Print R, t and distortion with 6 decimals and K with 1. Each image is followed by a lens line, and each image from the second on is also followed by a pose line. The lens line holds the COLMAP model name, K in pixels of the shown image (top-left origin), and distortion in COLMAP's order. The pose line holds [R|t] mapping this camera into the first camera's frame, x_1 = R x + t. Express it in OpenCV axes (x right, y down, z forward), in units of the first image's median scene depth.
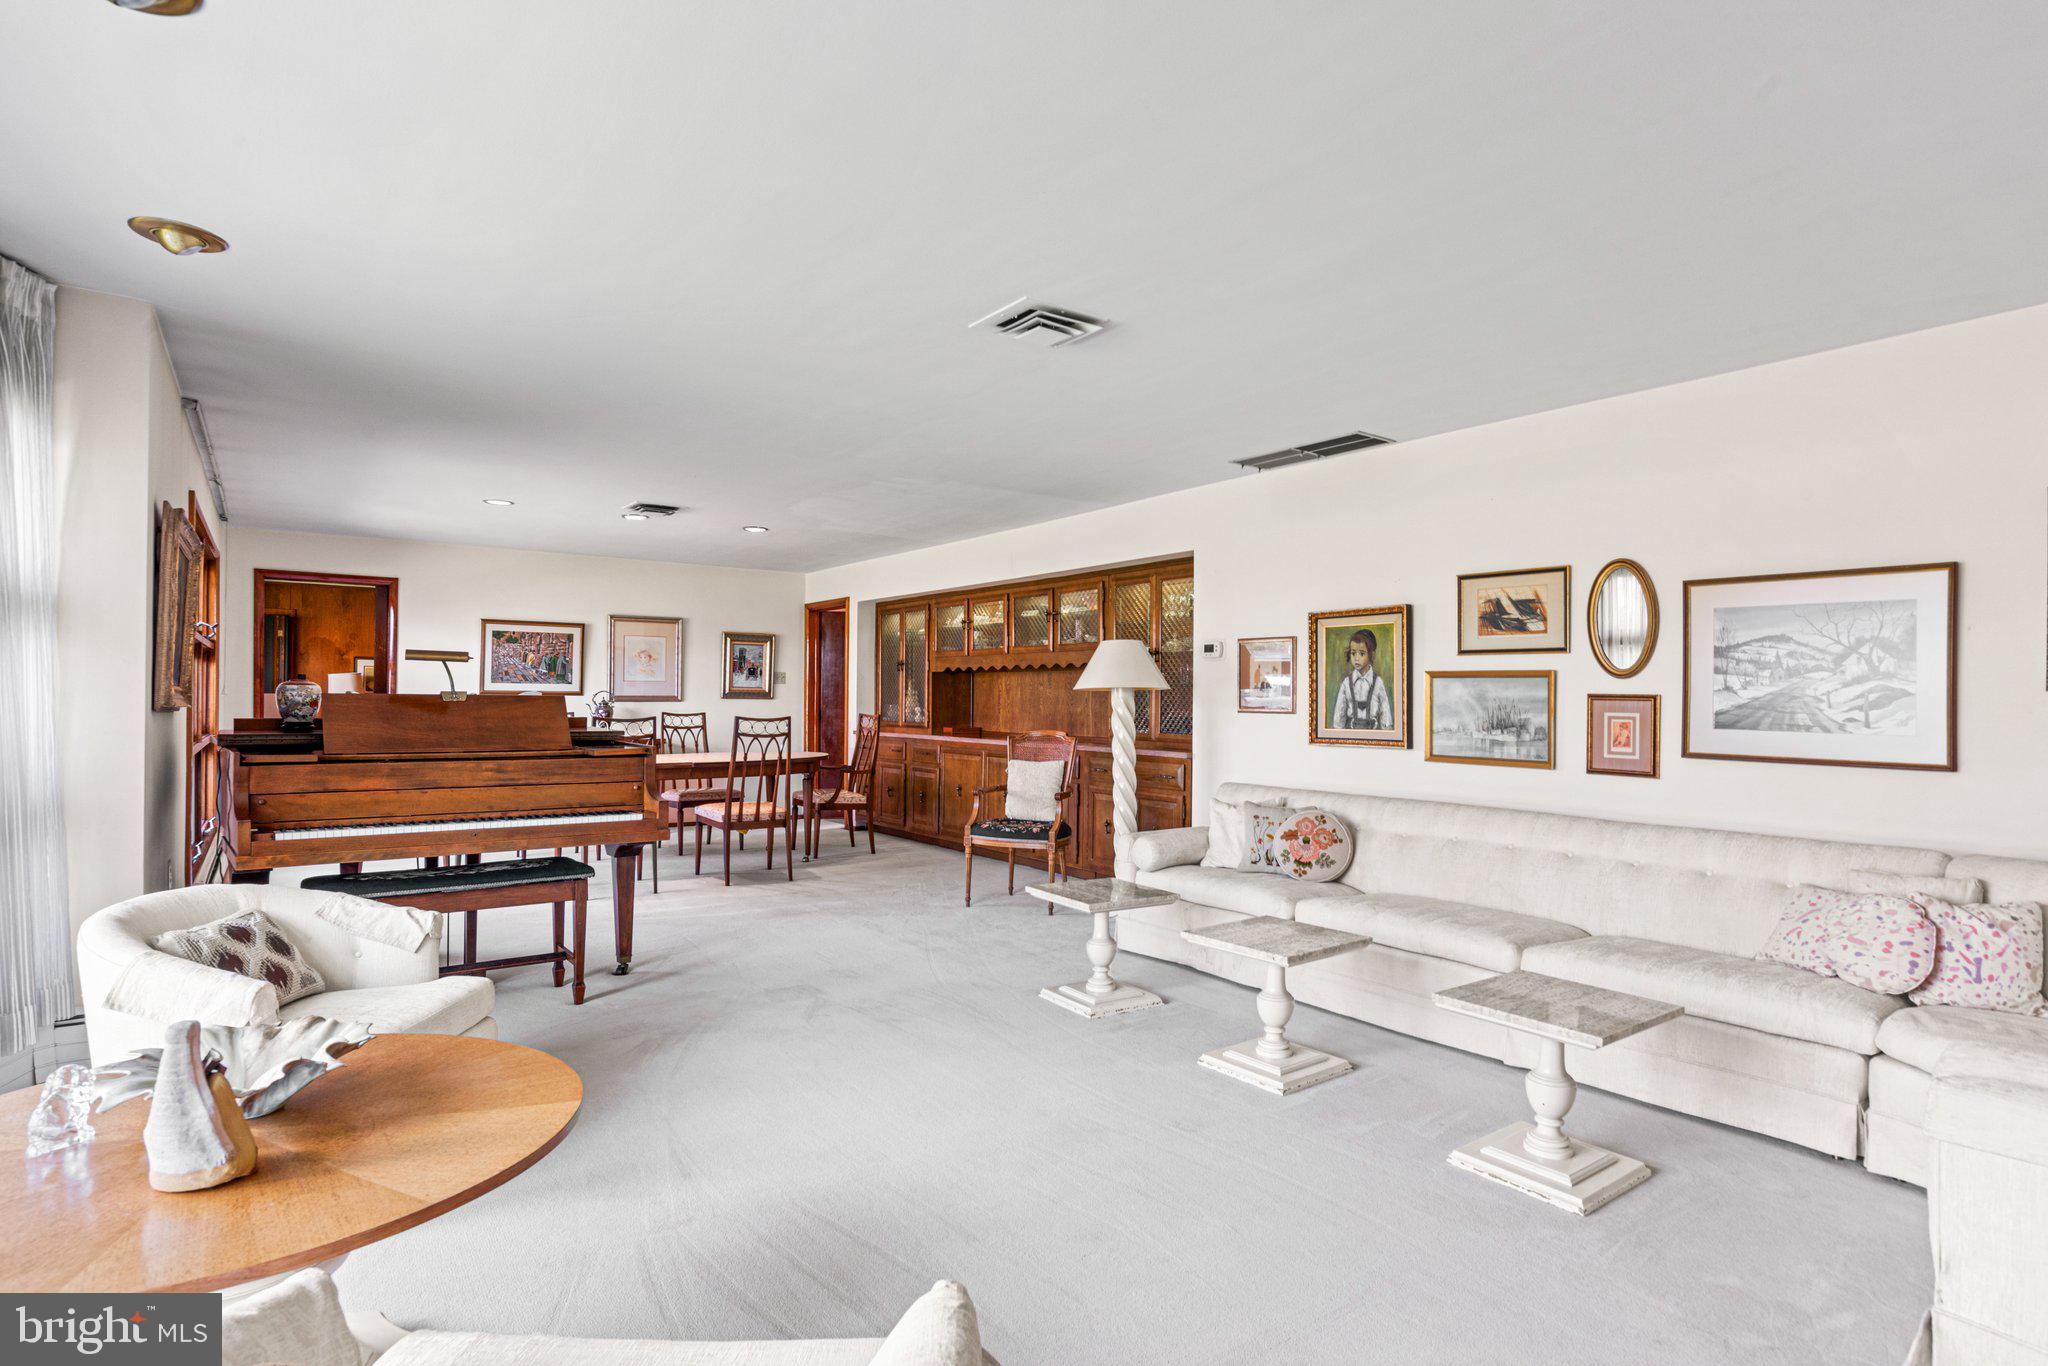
lens RADIAL K [[1069.2, 0, 1023.8], [0, 1069.2, 692.3], [0, 0, 1]] dist [-0.041828, 0.017201]
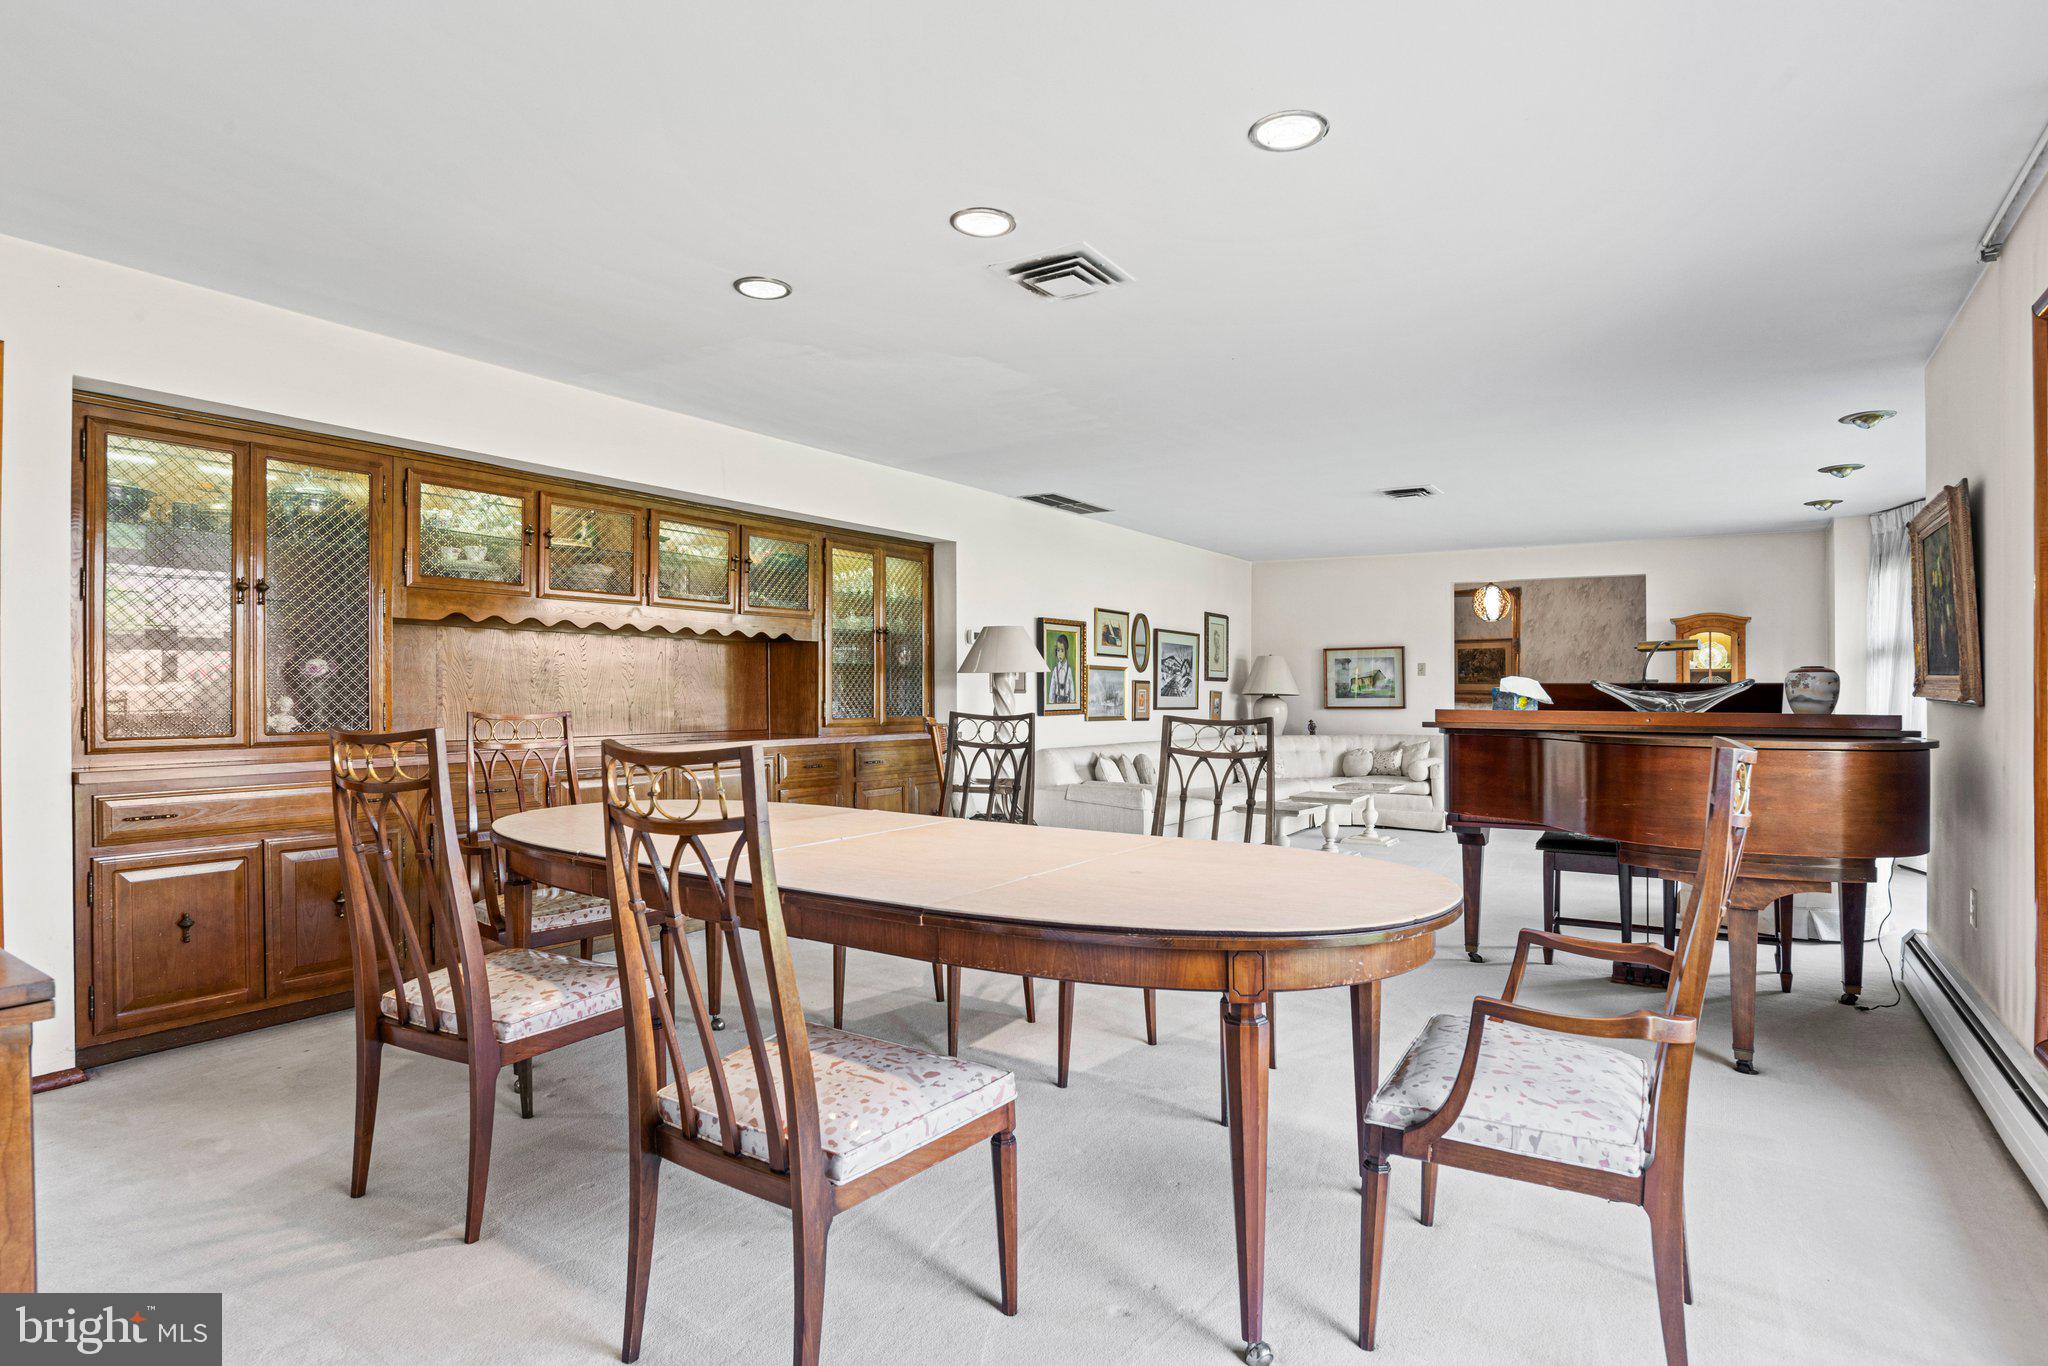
lens RADIAL K [[1069.2, 0, 1023.8], [0, 1069.2, 692.3], [0, 0, 1]] dist [-0.041828, 0.017201]
pose [[-0.353699, -0.012996, 0.935269, -1.030894], [-0.012569, 0.999879, 0.009141, 0.007107], [-0.935275, -0.008523, -0.353819, 1.573265]]
